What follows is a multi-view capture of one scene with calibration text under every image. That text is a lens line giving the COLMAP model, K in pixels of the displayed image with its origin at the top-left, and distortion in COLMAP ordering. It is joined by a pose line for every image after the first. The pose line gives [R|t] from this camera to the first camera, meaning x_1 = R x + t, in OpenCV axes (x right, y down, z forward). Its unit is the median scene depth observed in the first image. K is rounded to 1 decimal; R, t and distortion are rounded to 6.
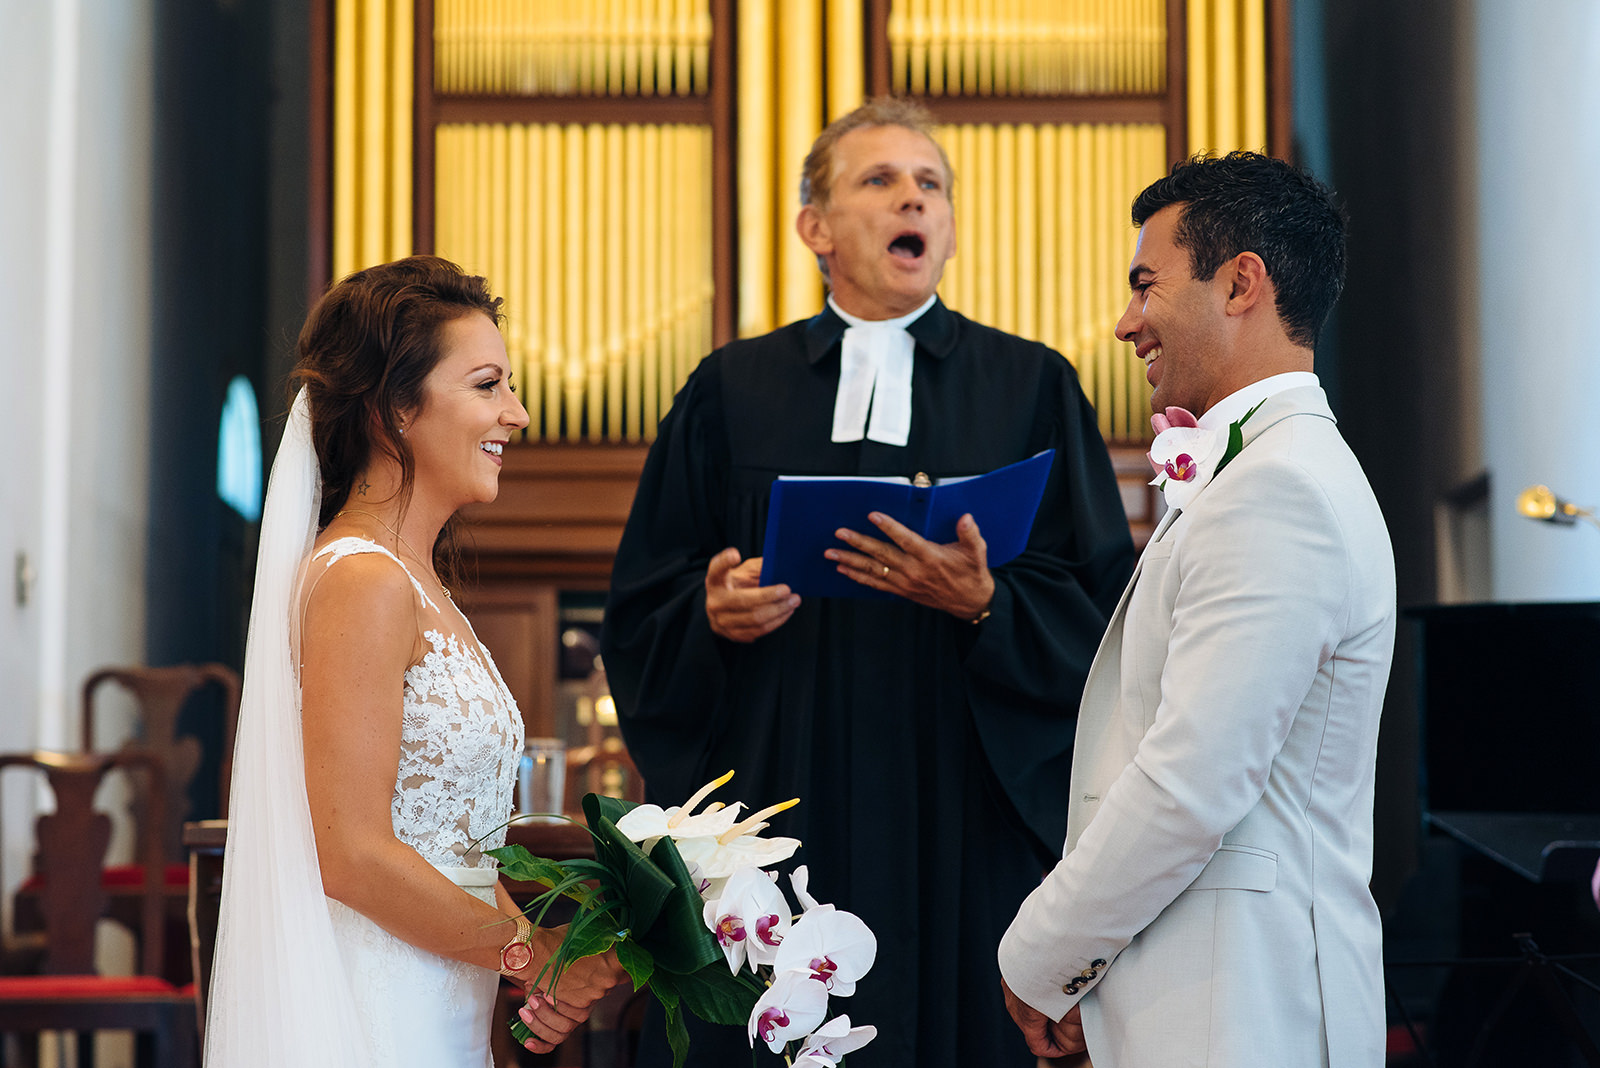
lens RADIAL K [[4054.2, 0, 763.9], [0, 4054.2, 546.8], [0, 0, 1]] dist [0.173942, 0.000000]
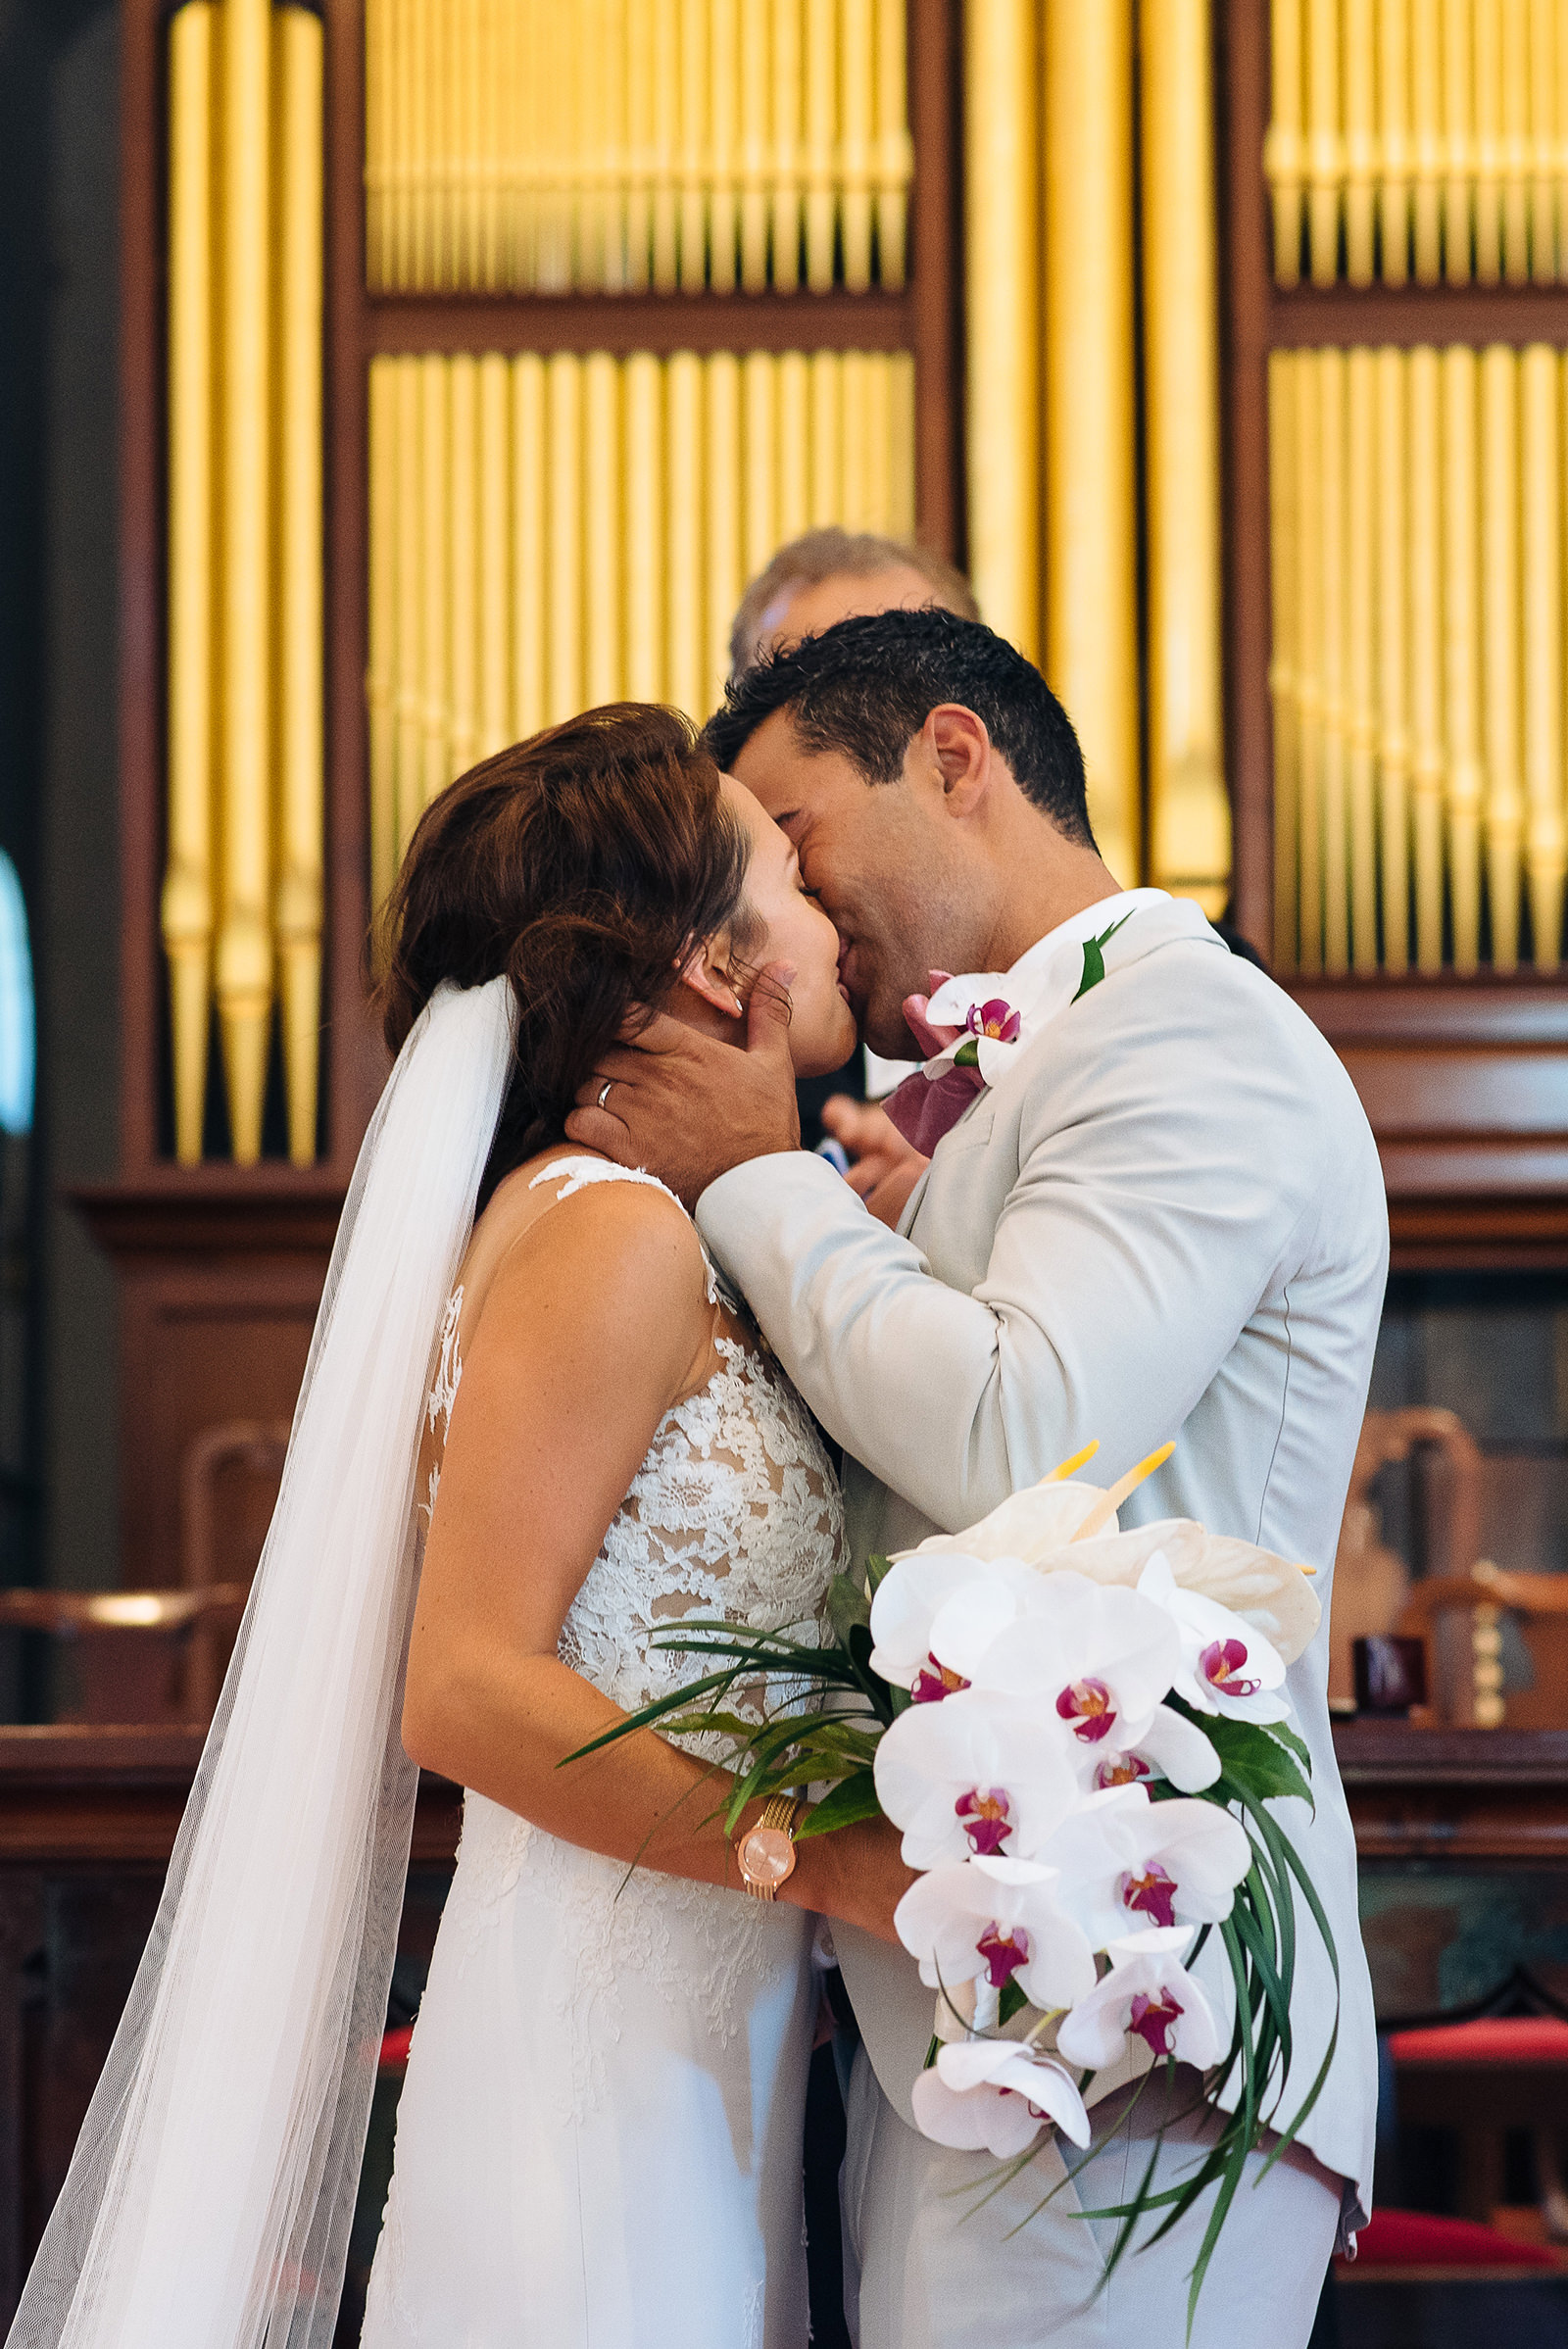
lens RADIAL K [[5952.1, 0, 912.5], [0, 5952.1, 1205.5], [0, 0, 1]] dist [0.173942, 0.000000]
pose [[0.999523, -0.006434, -0.030197, 0.008678], [0.006705, 0.999938, 0.008888, -0.004339], [0.030138, -0.009087, 0.999504, 0.257764]]
